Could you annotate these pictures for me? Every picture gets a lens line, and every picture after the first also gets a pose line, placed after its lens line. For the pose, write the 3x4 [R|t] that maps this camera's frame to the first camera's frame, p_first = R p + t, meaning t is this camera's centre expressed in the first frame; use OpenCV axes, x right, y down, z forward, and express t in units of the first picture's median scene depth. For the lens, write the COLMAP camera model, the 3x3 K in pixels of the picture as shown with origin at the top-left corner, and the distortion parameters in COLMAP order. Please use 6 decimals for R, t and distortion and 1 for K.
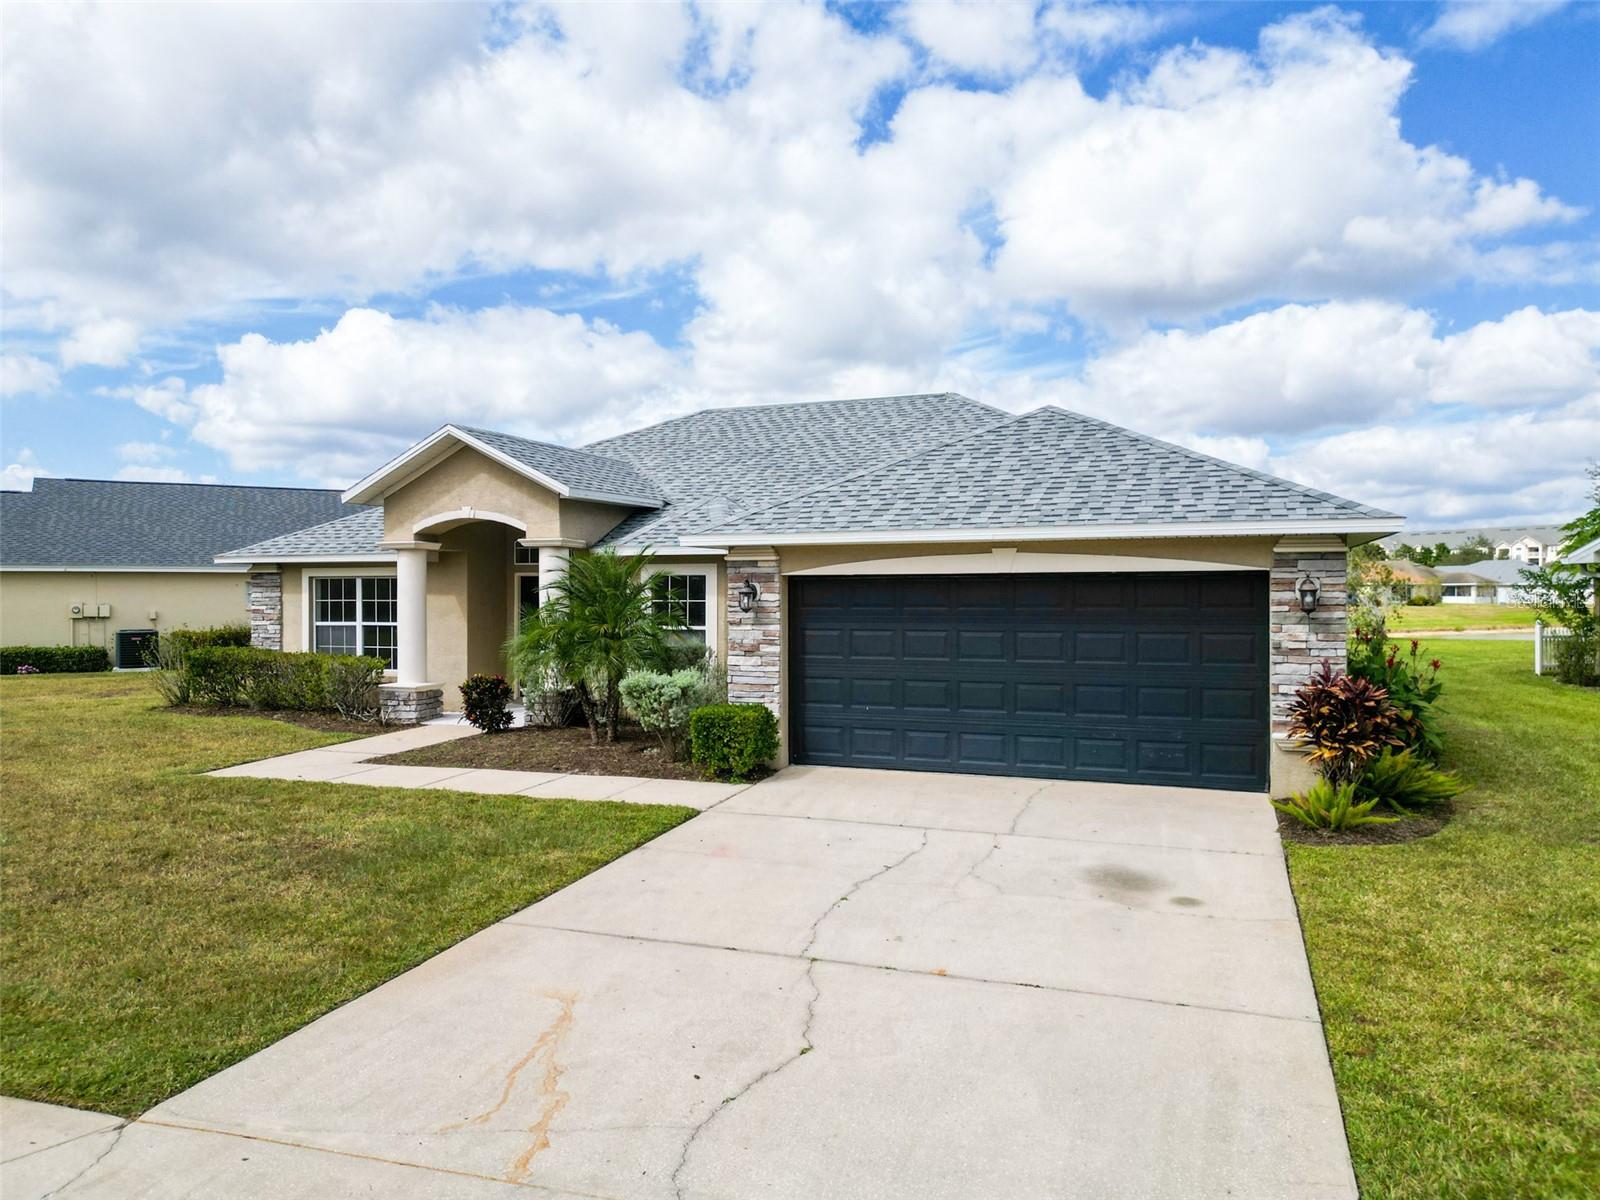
lens RADIAL K [[1109.9, 0, 800.0], [0, 1109.9, 600.0], [0, 0, 1]] dist [0.092798, -0.086356]
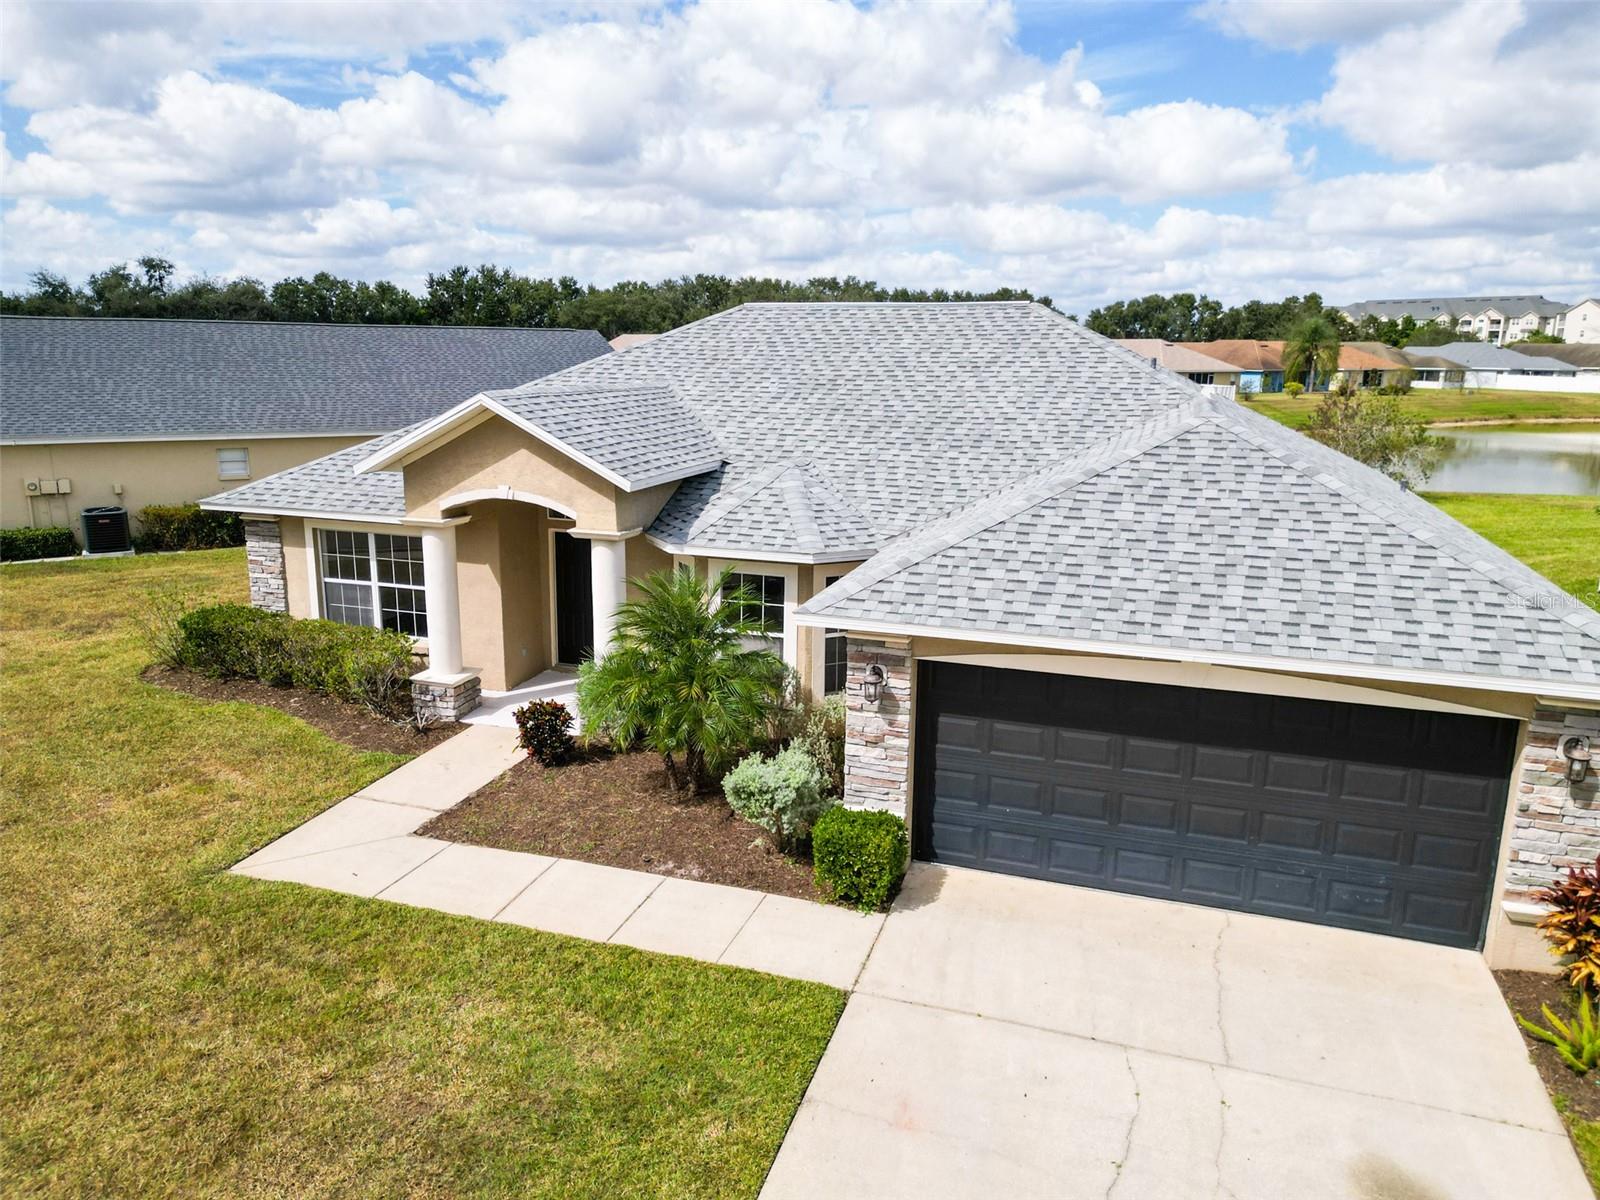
lens RADIAL K [[1101.4, 0, 800.0], [0, 1101.4, 600.0], [0, 0, 1]] dist [0.078974, -0.069807]
pose [[0.999182, 0.011642, 0.038722, -0.095225], [-0.019610, 0.977013, 0.212276, -0.169694], [-0.035361, -0.212861, 0.976442, 0.132756]]
